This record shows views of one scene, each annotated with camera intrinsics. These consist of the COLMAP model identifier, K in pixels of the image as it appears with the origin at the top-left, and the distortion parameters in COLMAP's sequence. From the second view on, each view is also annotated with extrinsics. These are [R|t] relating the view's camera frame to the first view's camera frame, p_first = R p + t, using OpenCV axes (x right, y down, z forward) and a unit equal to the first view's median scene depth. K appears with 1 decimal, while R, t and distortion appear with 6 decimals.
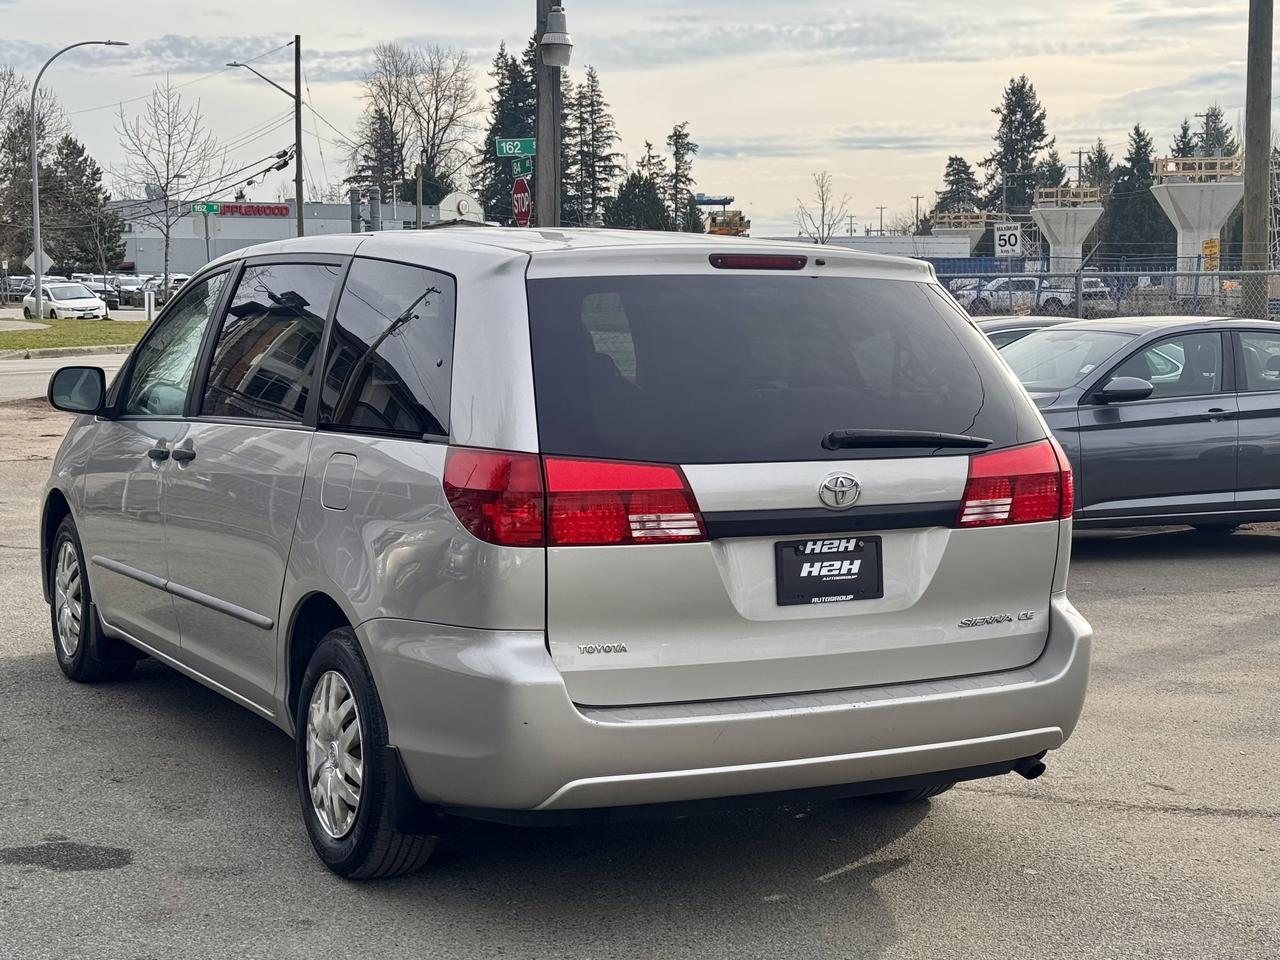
lens RADIAL K [[2134.6, 0, 661.2], [0, 2134.6, 544.8], [0, 0, 1]] dist [0.081988, 0.004474]
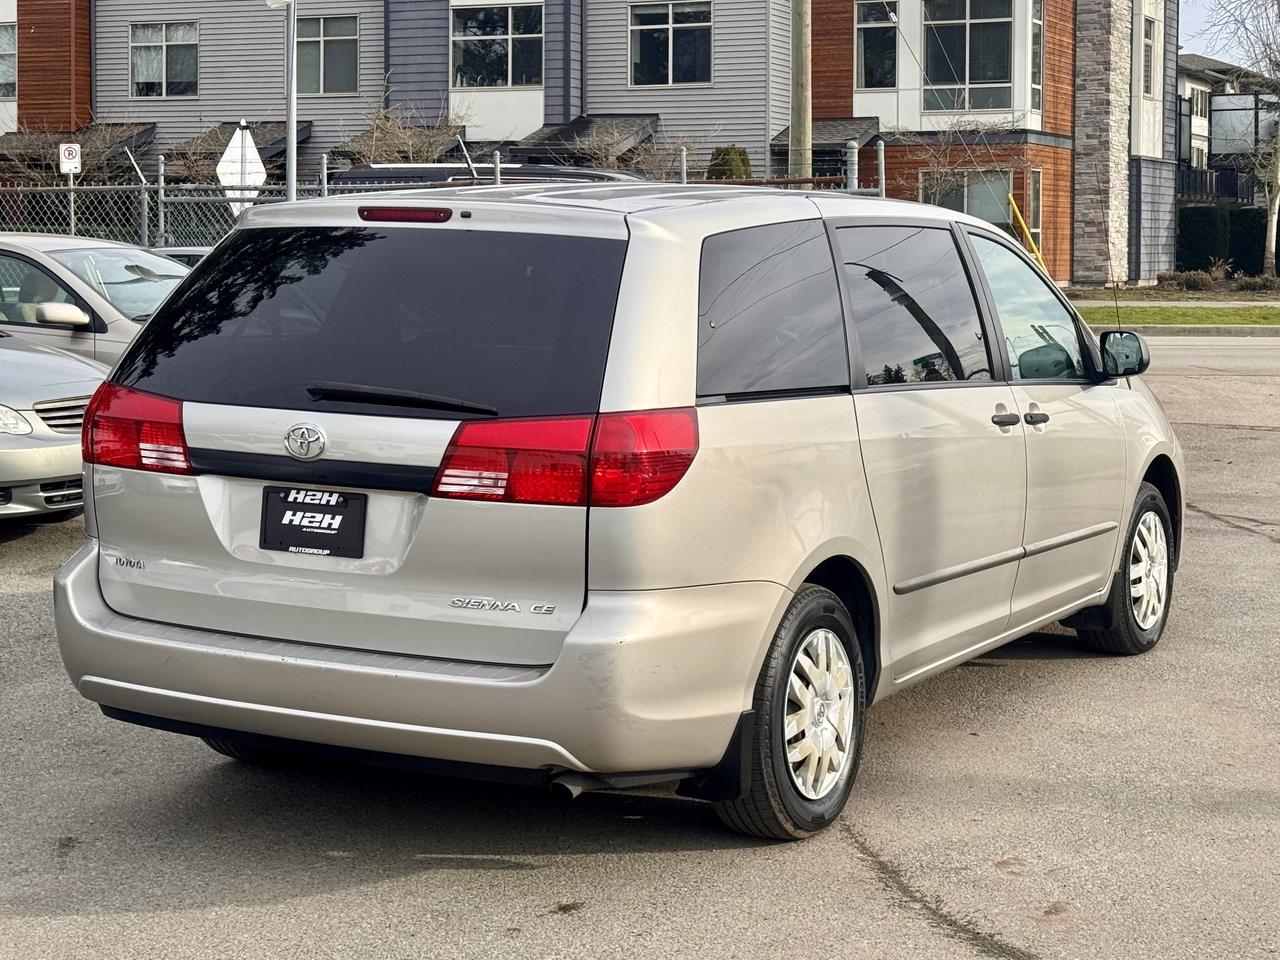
lens RADIAL K [[2148.8, 0, 641.5], [0, 2148.8, 330.7], [0, 0, 1]] dist [0.164254, -0.145684]
pose [[0.544244, 0.040731, -0.837937, 0.996077], [-0.110442, 0.993606, -0.023435, -0.069459], [0.831625, 0.105297, 0.545263, 0.569112]]
